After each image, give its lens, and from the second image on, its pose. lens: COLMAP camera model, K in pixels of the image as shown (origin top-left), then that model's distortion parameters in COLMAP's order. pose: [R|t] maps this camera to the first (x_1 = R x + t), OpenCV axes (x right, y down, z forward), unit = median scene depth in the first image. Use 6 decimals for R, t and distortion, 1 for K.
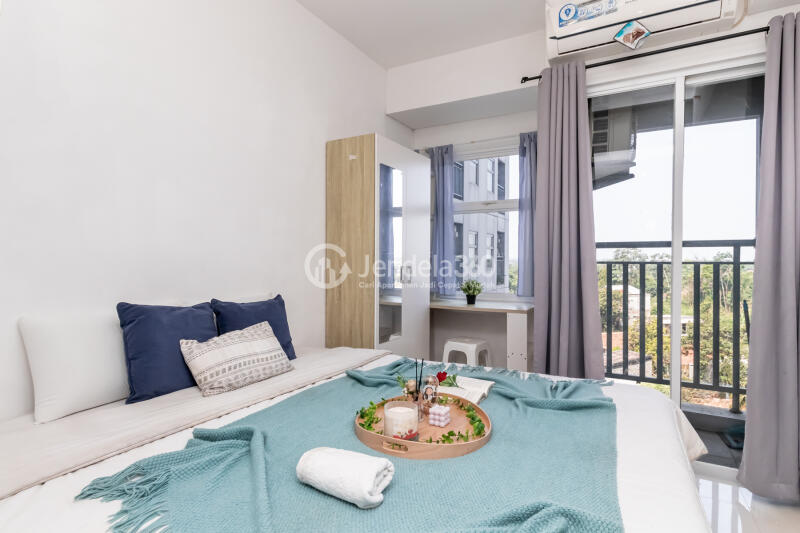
lens RADIAL K [[411.6, 0, 399.3], [0, 411.6, 264.8], [0, 0, 1]] dist [0.000823, -0.000257]
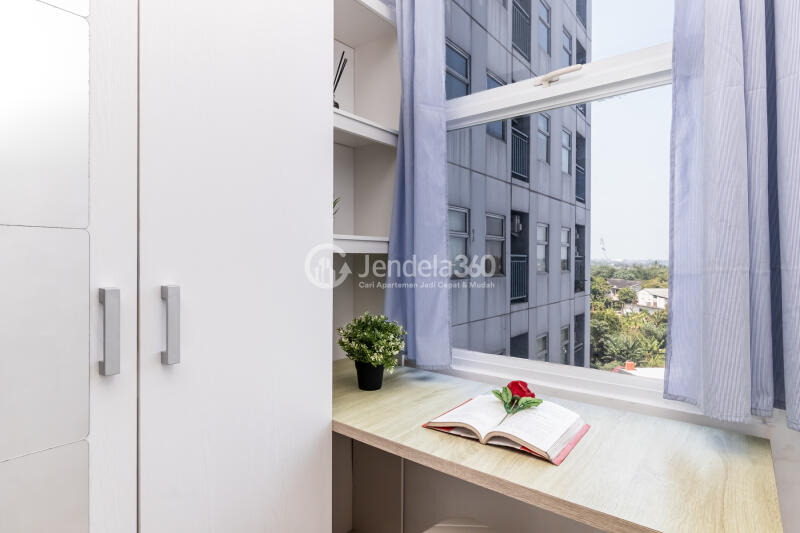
lens RADIAL K [[444.9, 0, 396.7], [0, 444.9, 254.9], [0, 0, 1]] dist [-0.002366, -0.000353]
pose [[0.989047, 0.004401, -0.147533, 0.028011], [-0.007833, 0.999712, -0.022689, -0.000952], [0.147391, 0.023596, 0.988797, 0.119268]]
